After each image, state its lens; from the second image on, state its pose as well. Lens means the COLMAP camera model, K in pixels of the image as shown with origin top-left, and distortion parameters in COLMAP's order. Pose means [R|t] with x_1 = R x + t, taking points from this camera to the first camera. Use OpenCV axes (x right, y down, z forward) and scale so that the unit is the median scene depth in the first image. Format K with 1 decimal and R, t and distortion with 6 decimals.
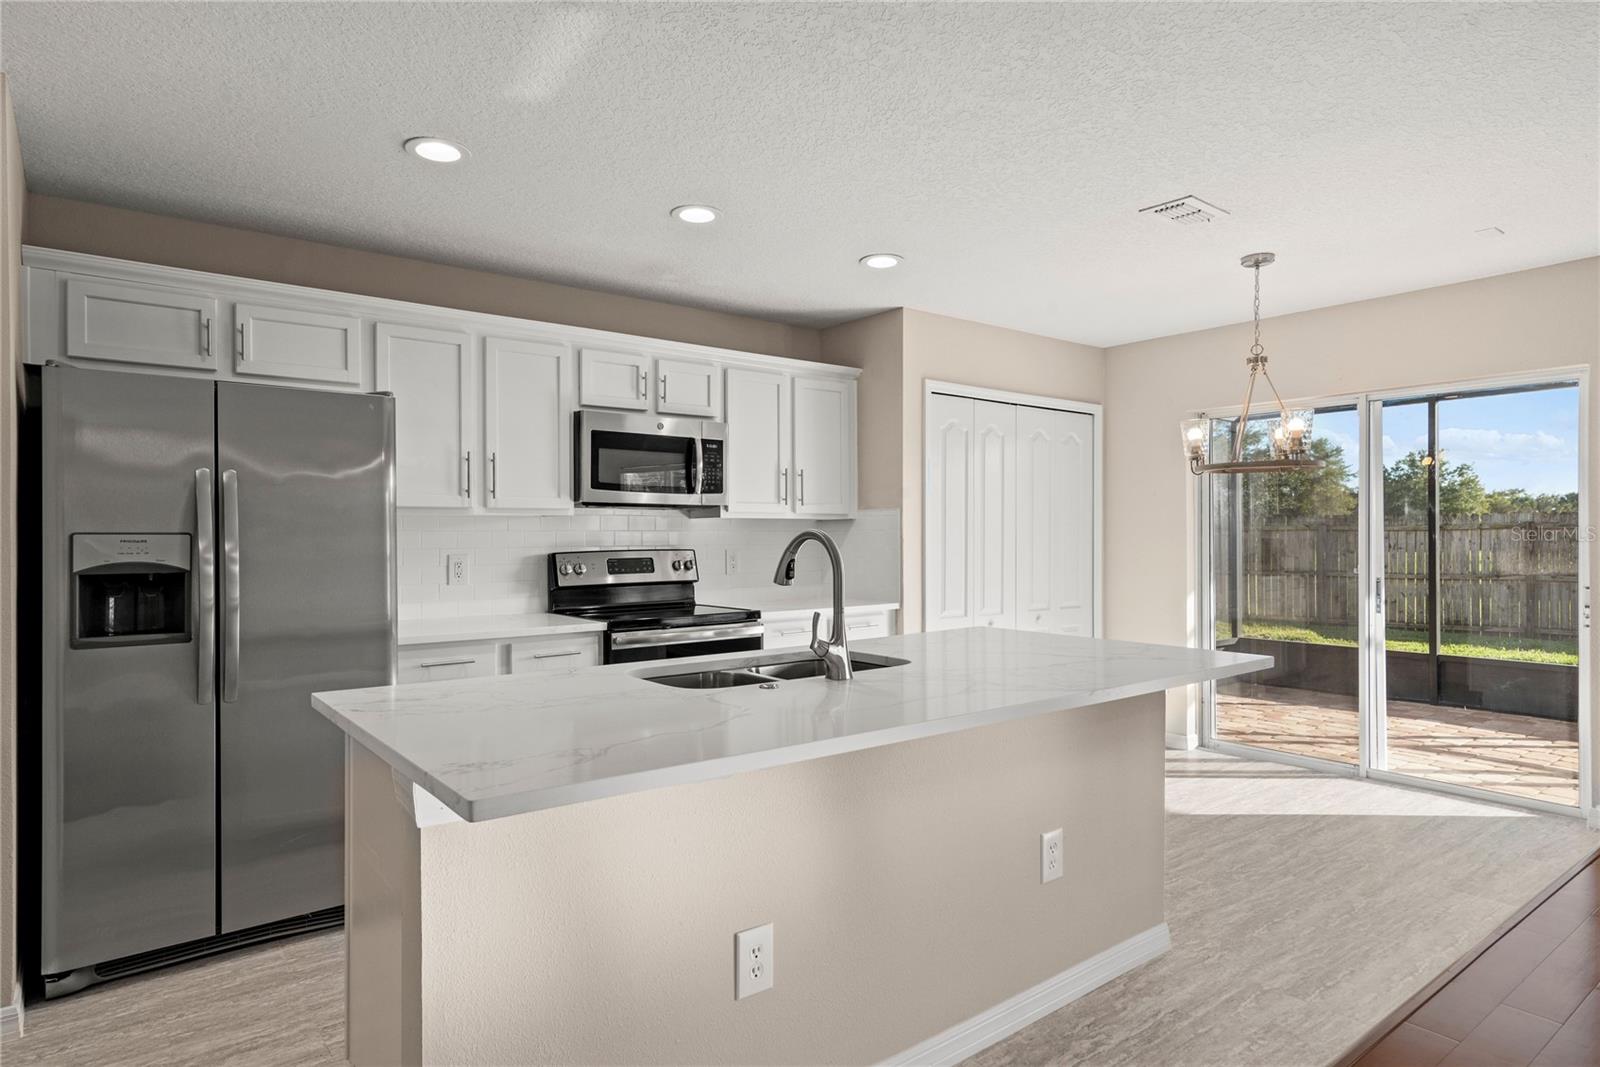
lens RADIAL K [[916.5, 0, 807.1], [0, 916.5, 542.0], [0, 0, 1]] dist [-0.005963, -0.002011]
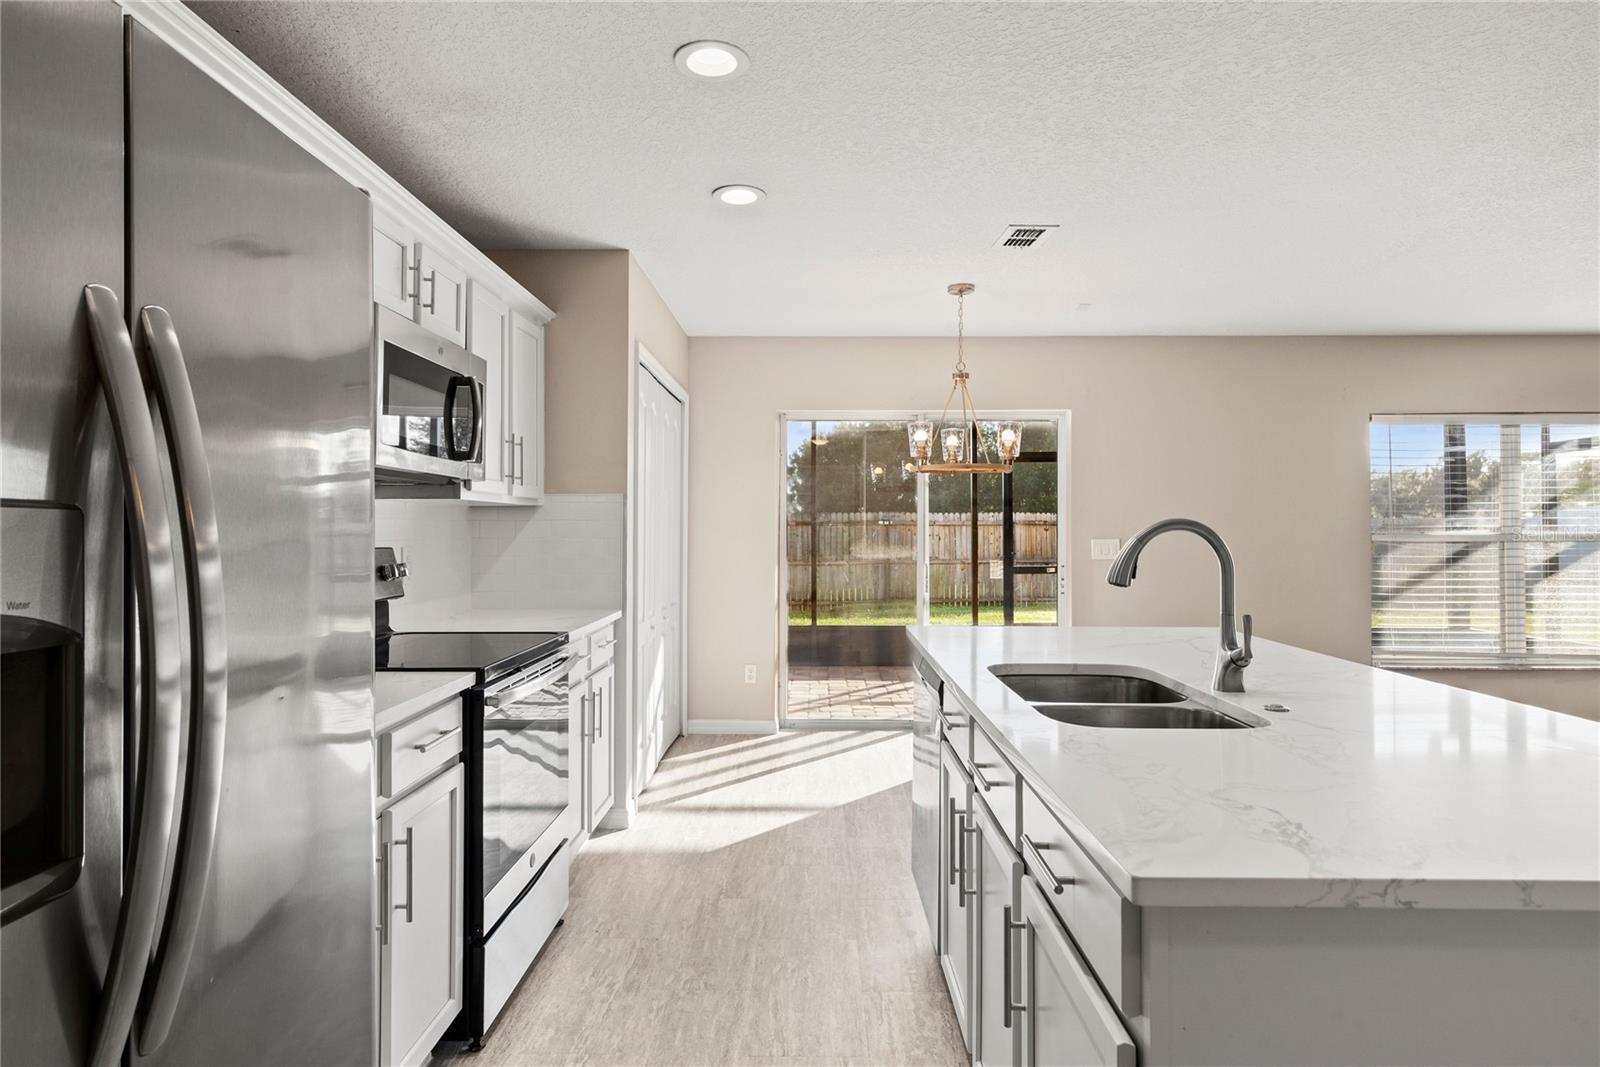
lens RADIAL K [[913.5, 0, 806.2], [0, 913.5, 511.3], [0, 0, 1]] dist [0.002065, 0.000066]
pose [[0.619410, 0.017761, 0.784867, -0.505438], [0.003372, 0.999675, -0.025283, -0.000372], [-0.785060, 0.018308, 0.619148, 0.430866]]
